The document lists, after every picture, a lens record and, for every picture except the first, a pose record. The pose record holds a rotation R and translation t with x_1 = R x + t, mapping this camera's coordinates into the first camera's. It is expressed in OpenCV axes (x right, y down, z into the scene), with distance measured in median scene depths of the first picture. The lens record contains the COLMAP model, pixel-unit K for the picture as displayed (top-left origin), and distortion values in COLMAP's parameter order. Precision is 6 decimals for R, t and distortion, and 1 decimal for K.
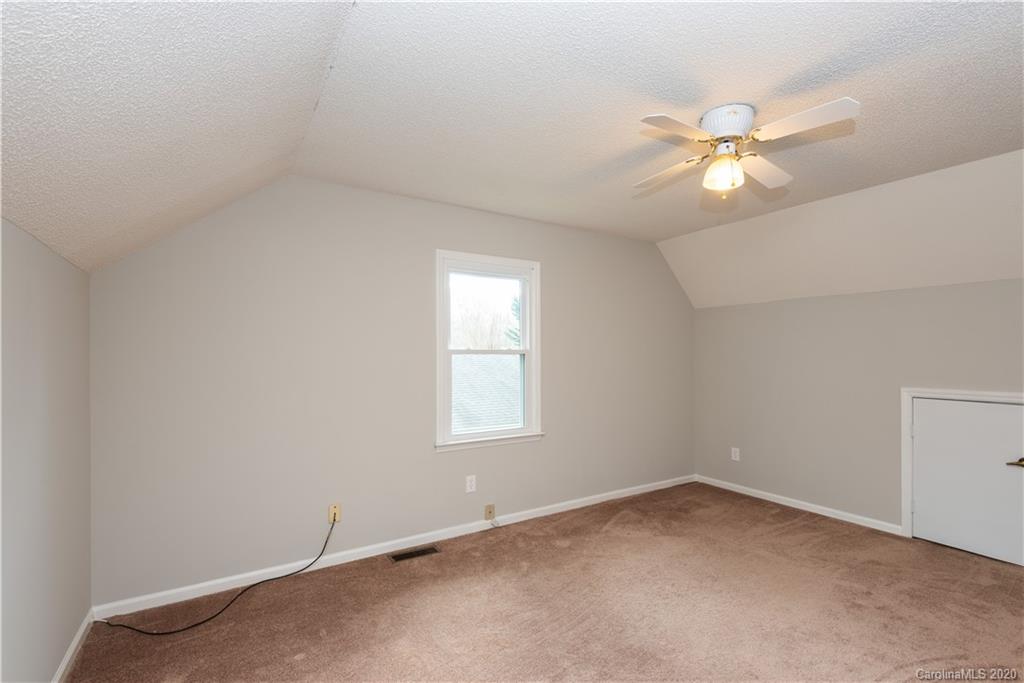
lens RADIAL K [[465.1, 0, 519.7], [0, 465.1, 350.3], [0, 0, 1]] dist [0.020442, -0.007281]
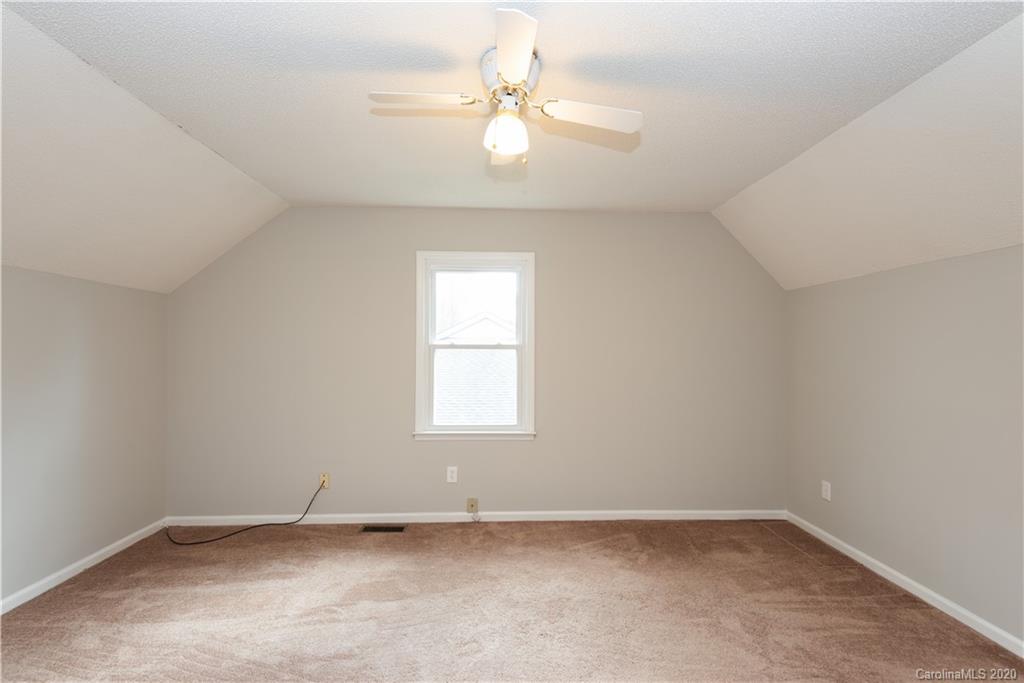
lens RADIAL K [[465.1, 0, 518.9], [0, 465.1, 340.1], [0, 0, 1]] dist [0.020442, -0.007281]
pose [[0.865667, -0.004565, -0.500600, 0.532263], [-0.002248, 0.999913, -0.013005, 0.001981], [0.500615, 0.012383, 0.865581, 0.173897]]
